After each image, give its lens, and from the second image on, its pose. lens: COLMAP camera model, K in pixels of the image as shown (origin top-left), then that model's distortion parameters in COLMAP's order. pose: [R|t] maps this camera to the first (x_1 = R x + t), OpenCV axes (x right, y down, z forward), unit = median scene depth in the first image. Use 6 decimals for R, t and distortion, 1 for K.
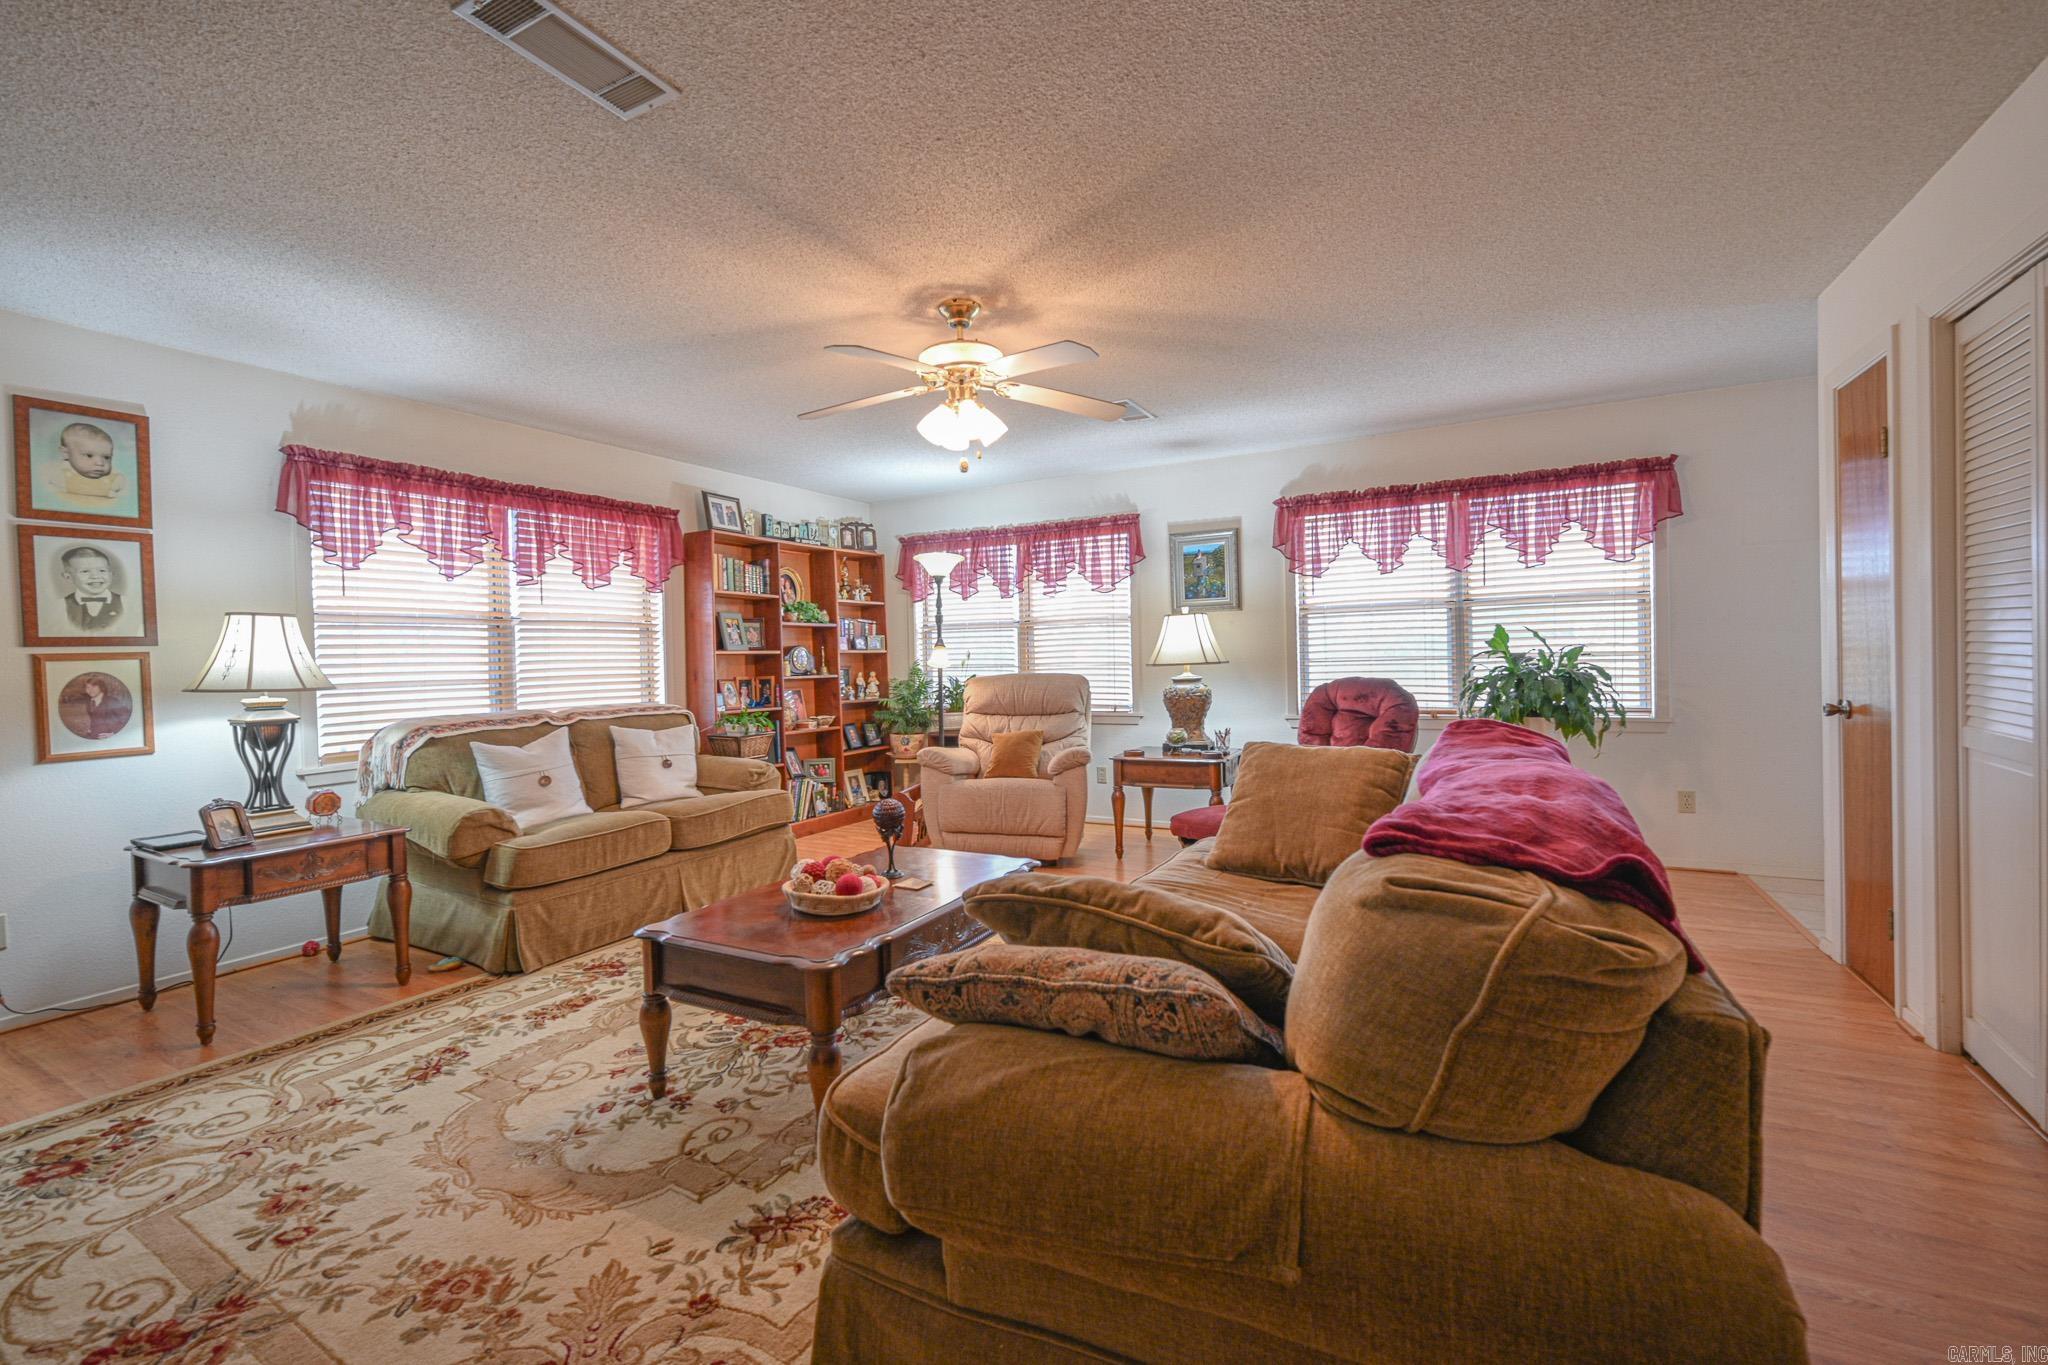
lens RADIAL K [[814.3, 0, 1022.9], [0, 814.3, 667.7], [0, 0, 1]] dist [-0.002885, -0.000215]
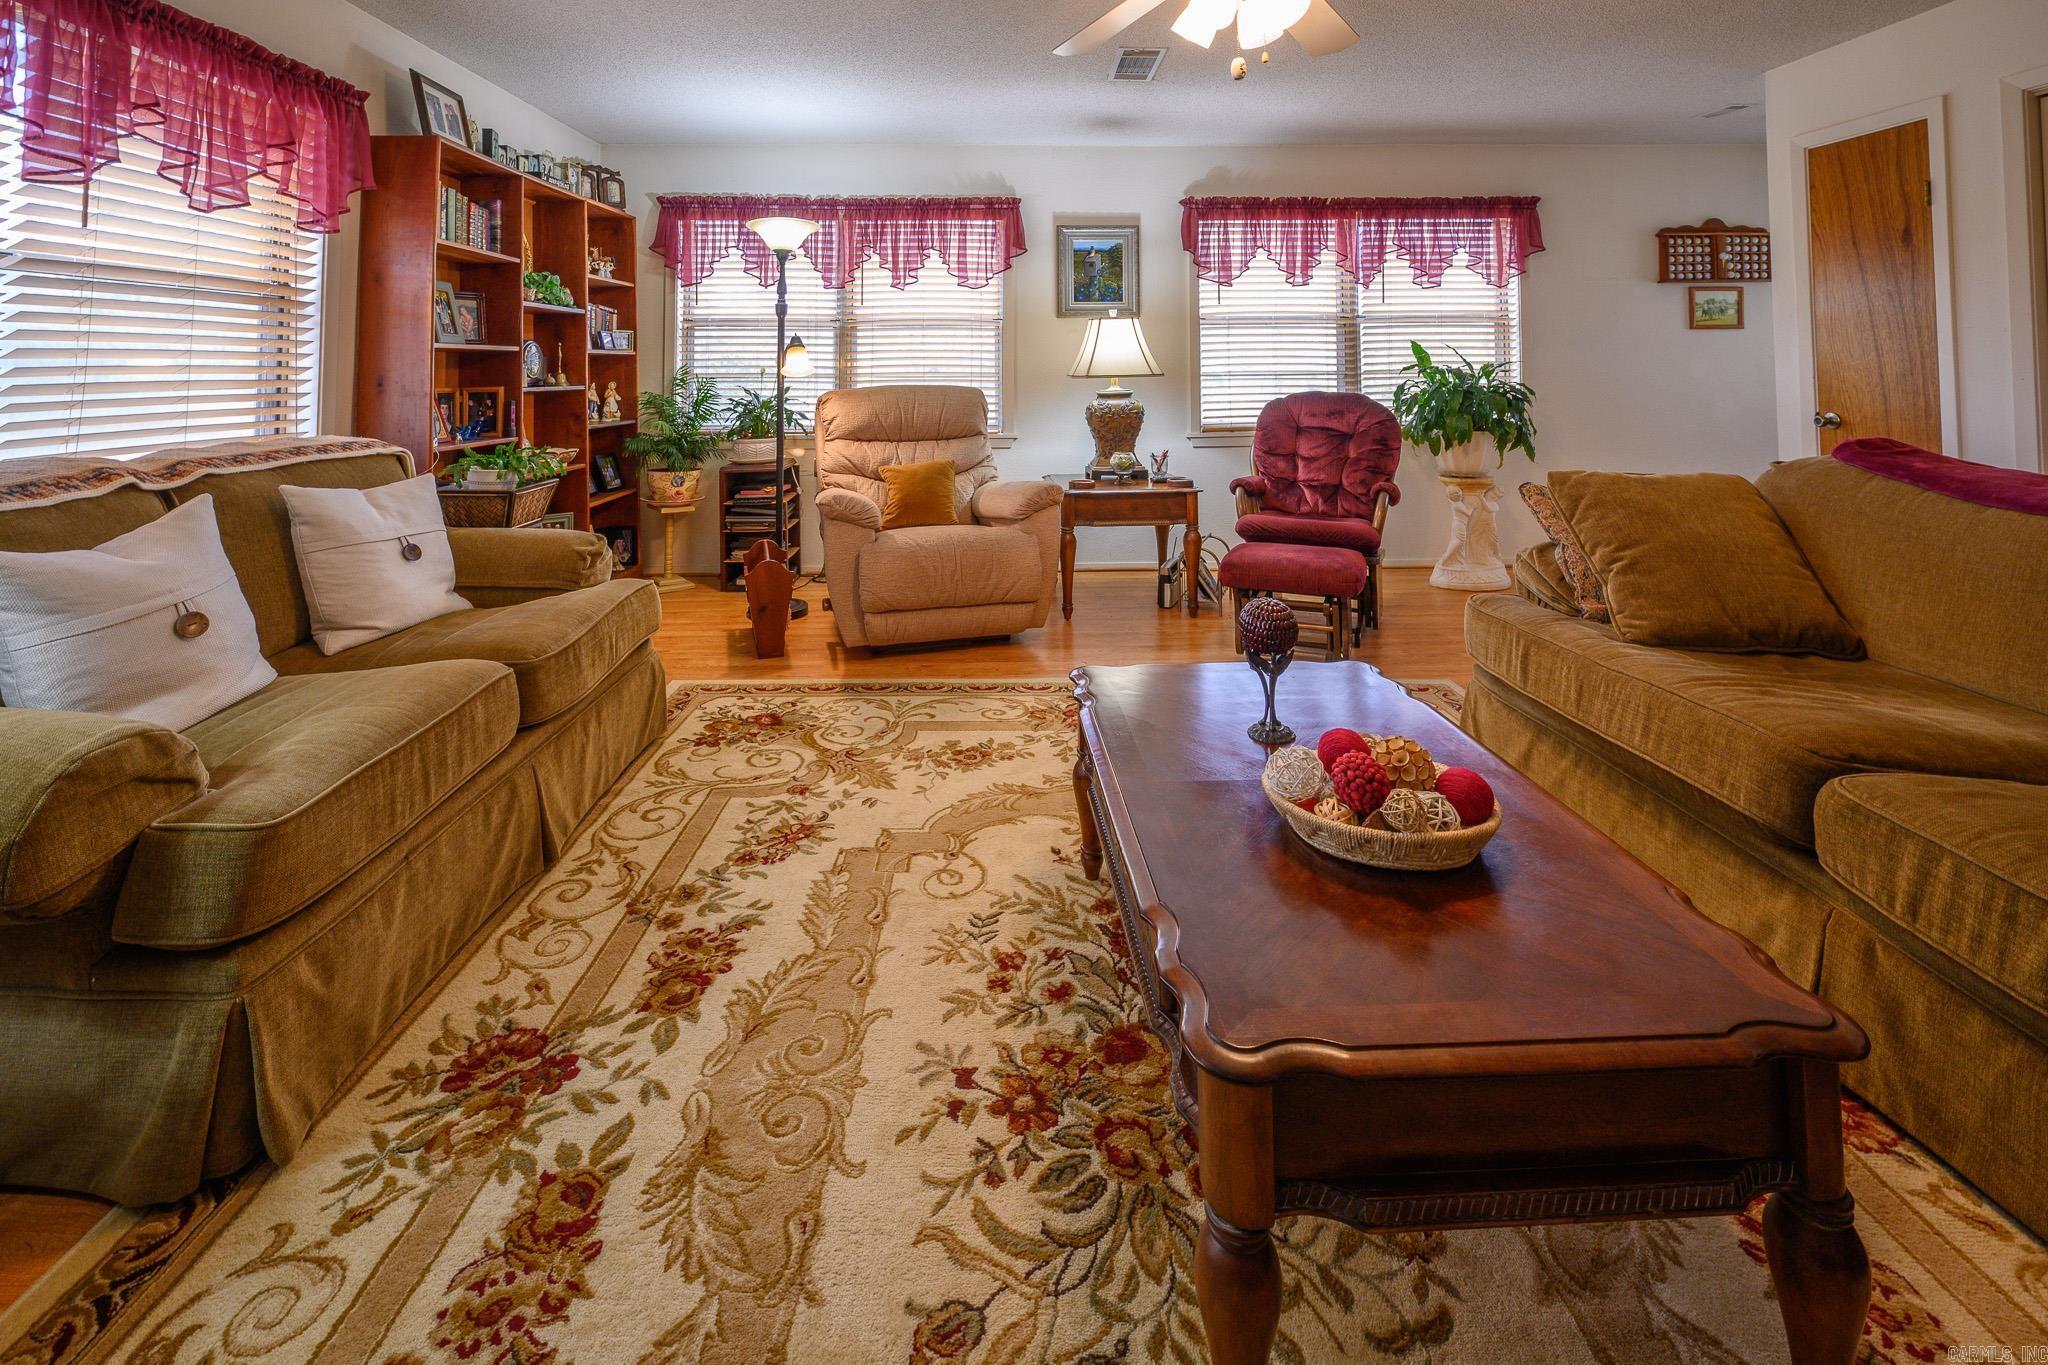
lens RADIAL K [[819.0, 0, 989.0], [0, 819.0, 337.0], [0, 0, 1]] dist [-0.000677, -0.000307]
pose [[0.869894, 0.036794, 0.491865, -0.341103], [-0.008757, 0.998209, -0.059185, 0.006879], [-0.493161, 0.047178, 0.868658, 0.317337]]
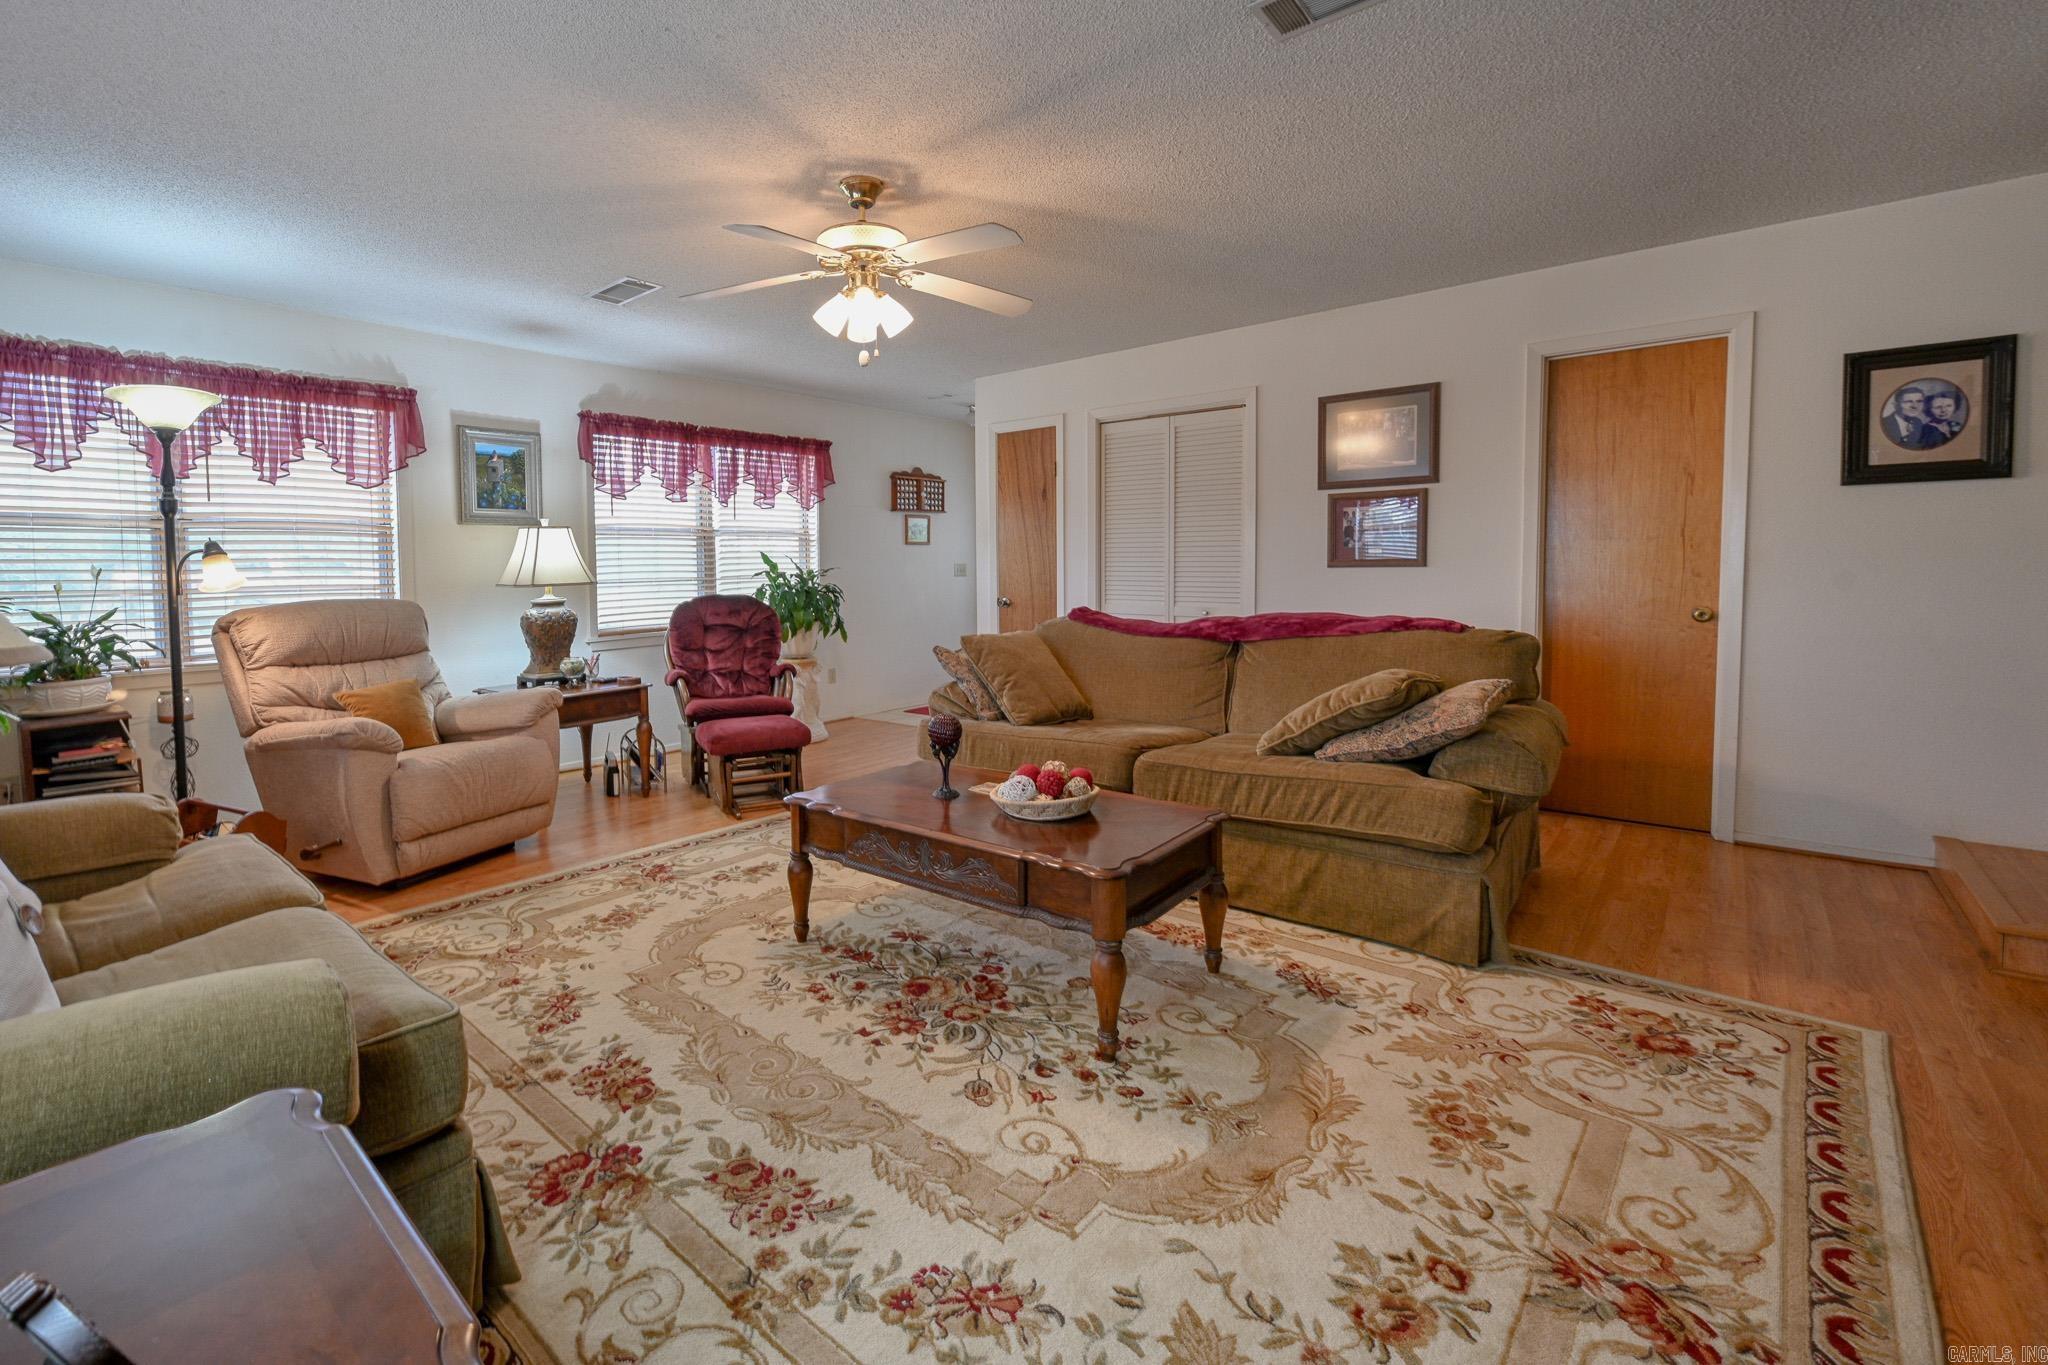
lens RADIAL K [[919.8, 0, 802.2], [0, 919.8, 610.9], [0, 0, 1]] dist [-0.000611, -0.000252]
pose [[0.289702, -0.024252, 0.956810, -0.661726], [0.022446, 0.999576, 0.018540, 0.011313], [-0.956854, 0.016105, 0.290123, 0.460341]]
